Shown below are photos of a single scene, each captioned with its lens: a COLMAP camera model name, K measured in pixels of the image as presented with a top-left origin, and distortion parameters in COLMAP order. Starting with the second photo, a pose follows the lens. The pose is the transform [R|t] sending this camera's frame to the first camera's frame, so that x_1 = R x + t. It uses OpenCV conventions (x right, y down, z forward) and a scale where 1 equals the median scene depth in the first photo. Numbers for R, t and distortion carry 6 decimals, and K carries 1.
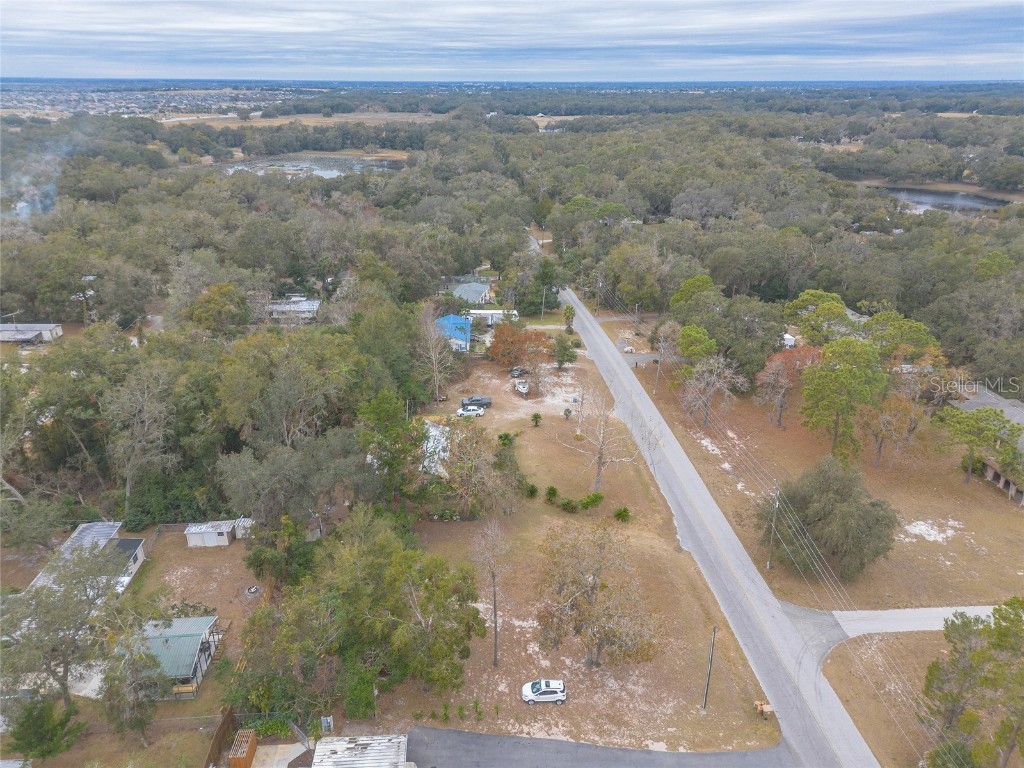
lens RADIAL K [[721.7, 0, 509.3], [0, 721.7, 385.9], [0, 0, 1]] dist [0.071908, -0.057109]
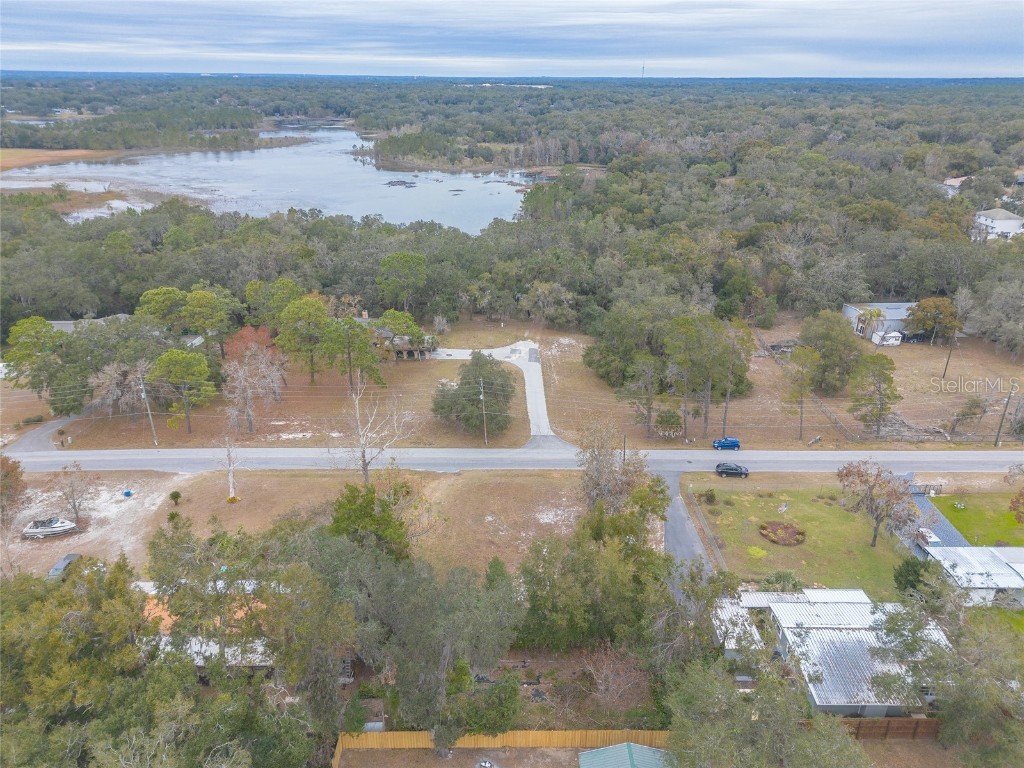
lens RADIAL K [[718.1, 0, 510.6], [0, 718.1, 386.1], [0, 0, 1]] dist [0.087981, -0.087034]
pose [[0.071758, -0.397845, 0.914642, -0.616378], [0.383682, 0.857455, 0.342868, -0.213140], [-0.920673, 0.326328, 0.214175, 0.475693]]
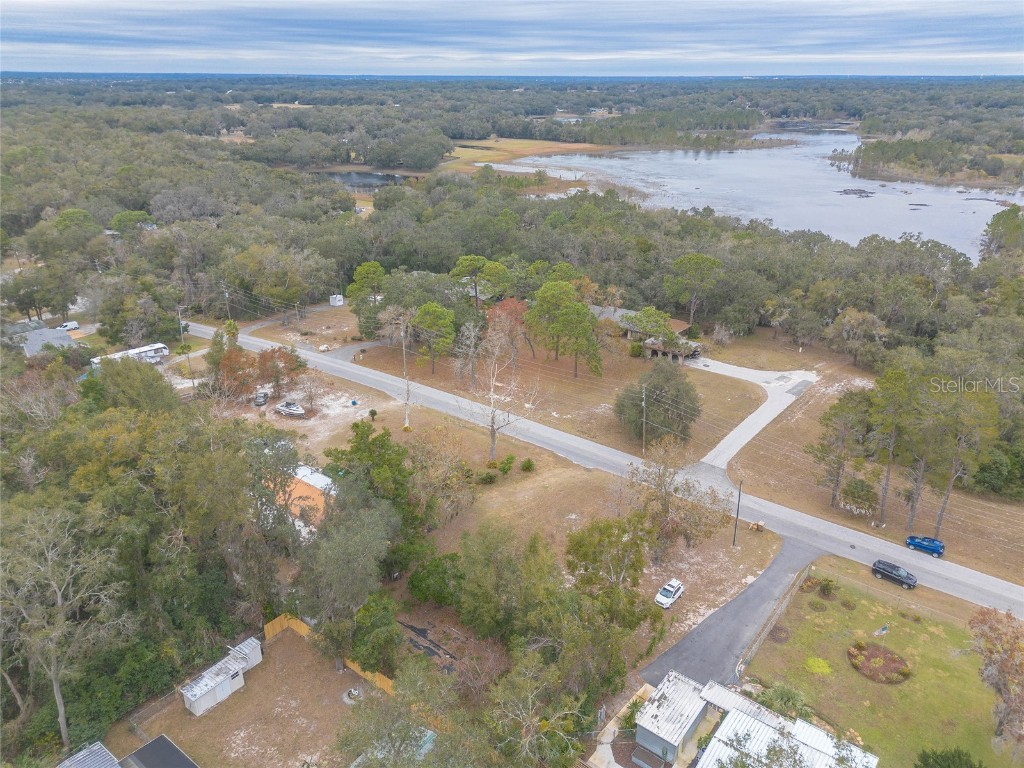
lens RADIAL K [[721.7, 0, 509.3], [0, 721.7, 385.9], [0, 0, 1]] dist [0.071908, -0.057109]
pose [[0.666415, -0.295717, 0.684429, -0.487382], [0.289624, 0.948565, 0.127839, -0.074661], [-0.687029, 0.113033, 0.717784, 0.170569]]
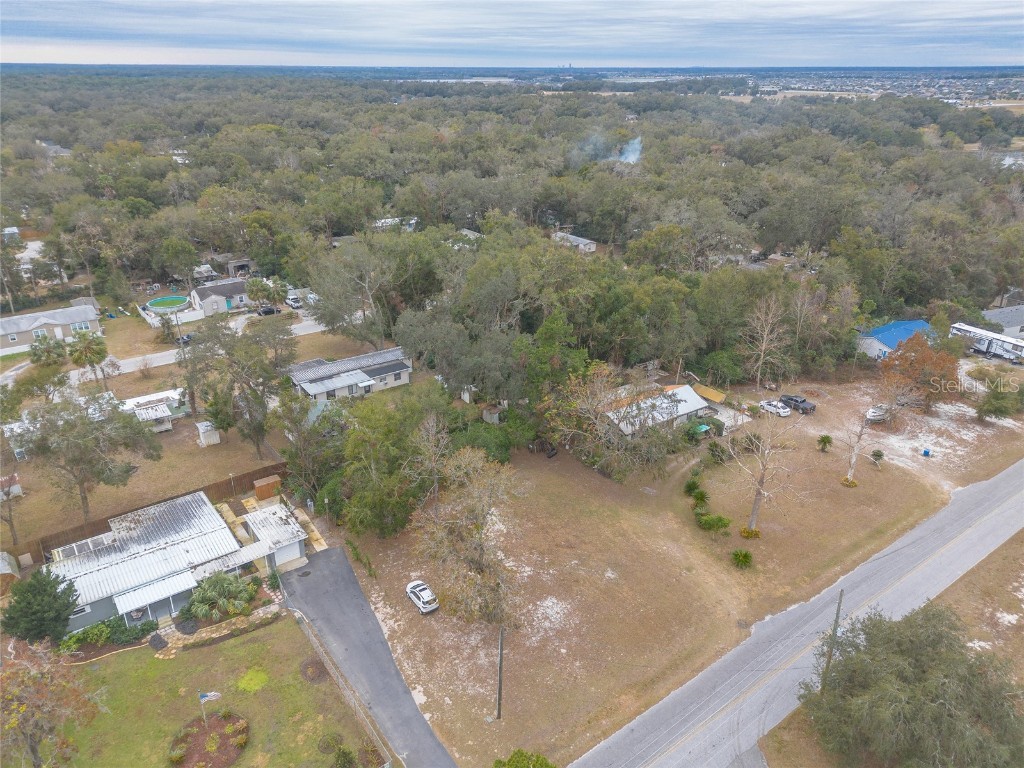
lens RADIAL K [[718.1, 0, 510.6], [0, 718.1, 386.1], [0, 0, 1]] dist [0.087981, -0.087034]
pose [[0.537089, 0.340099, -0.771925, 0.461069], [-0.329431, 0.927015, 0.179218, -0.041025], [0.776538, 0.158040, 0.609929, 0.256060]]
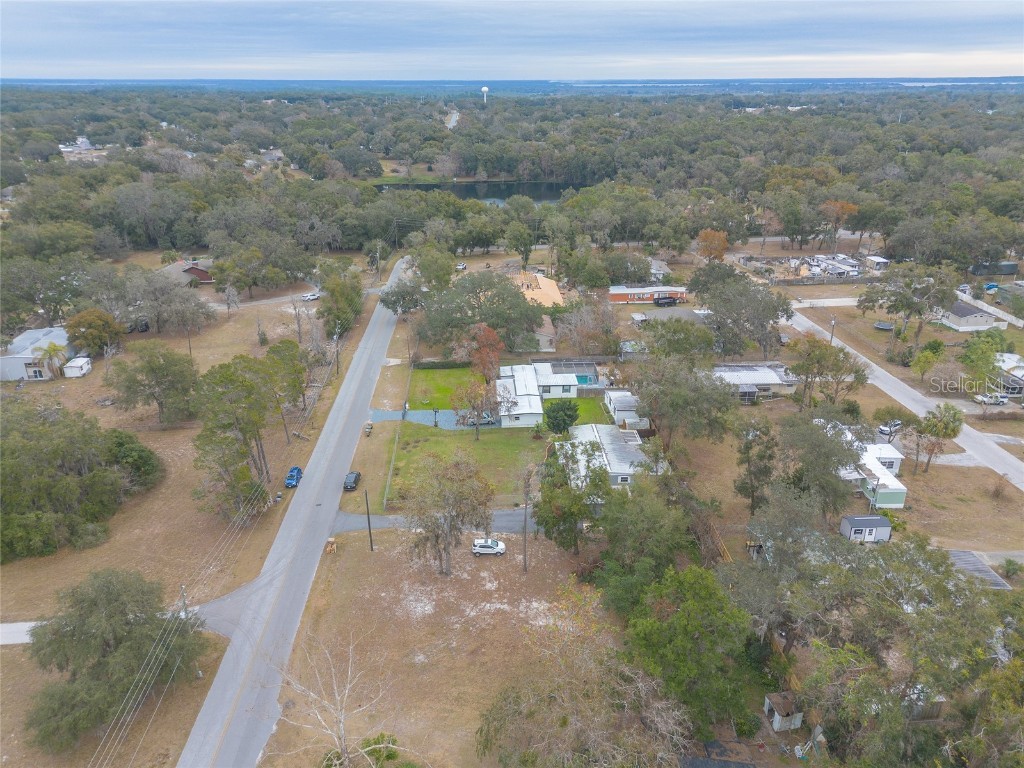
lens RADIAL K [[721.7, 0, 509.3], [0, 721.7, 385.9], [0, 0, 1]] dist [0.071908, -0.057109]
pose [[-0.999640, -0.007832, 0.025647, -0.013127], [0.012870, 0.698921, 0.715083, -0.436960], [-0.023526, 0.715156, -0.698569, 1.006138]]
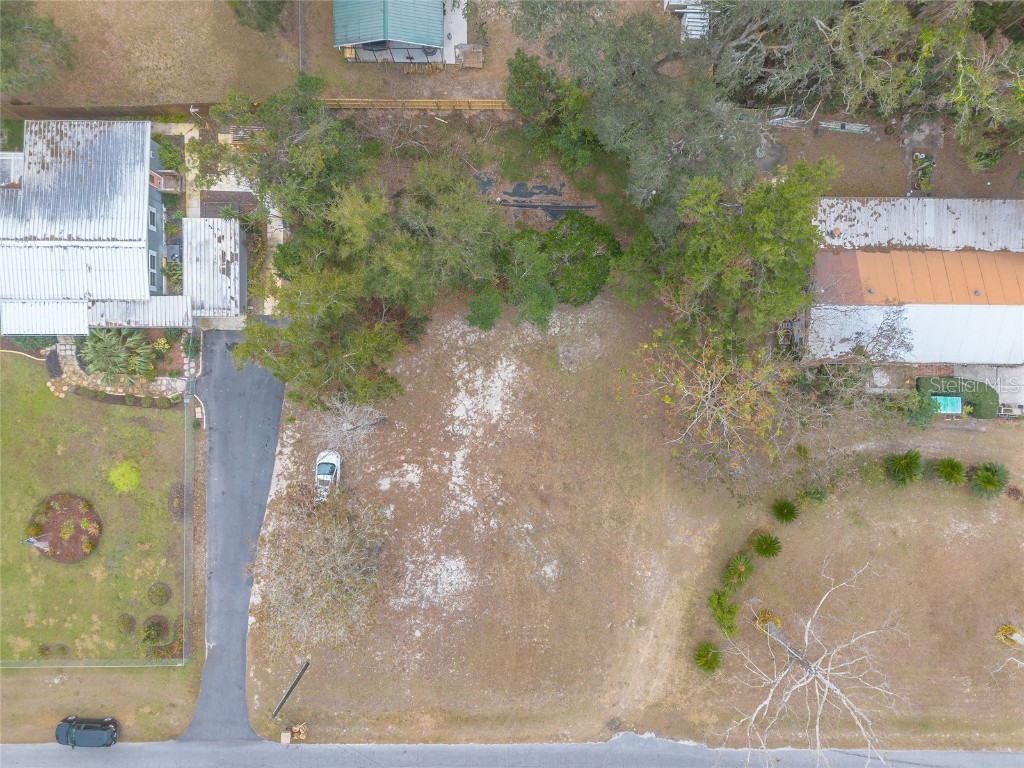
lens RADIAL K [[718.1, 0, 510.6], [0, 718.1, 386.1], [0, 0, 1]] dist [0.087981, -0.087034]
pose [[-0.074713, 0.997205, -0.000830, -0.041662], [-0.381298, -0.027799, 0.924034, -0.246736], [0.921428, 0.069354, 0.382309, 0.508287]]
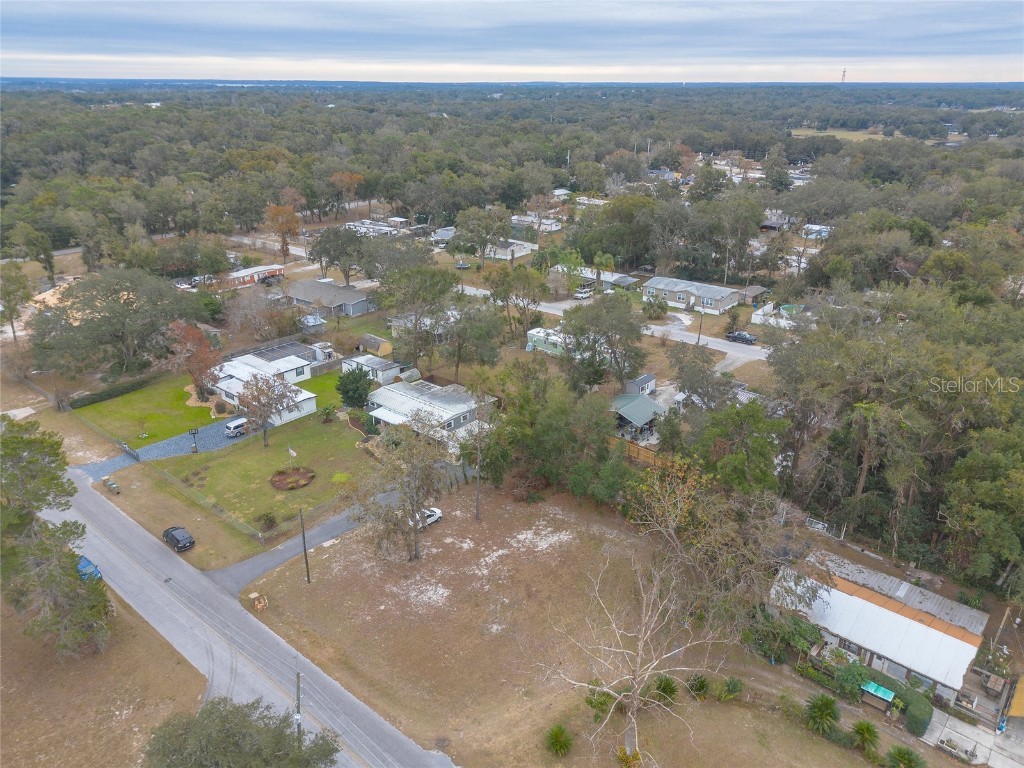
lens RADIAL K [[718.1, 0, 510.6], [0, 718.1, 386.1], [0, 0, 1]] dist [0.087981, -0.087034]
pose [[-0.700592, 0.272120, -0.659638, 0.405805], [-0.282886, 0.742763, 0.606860, -0.311470], [0.655093, 0.611763, -0.443395, 0.877297]]
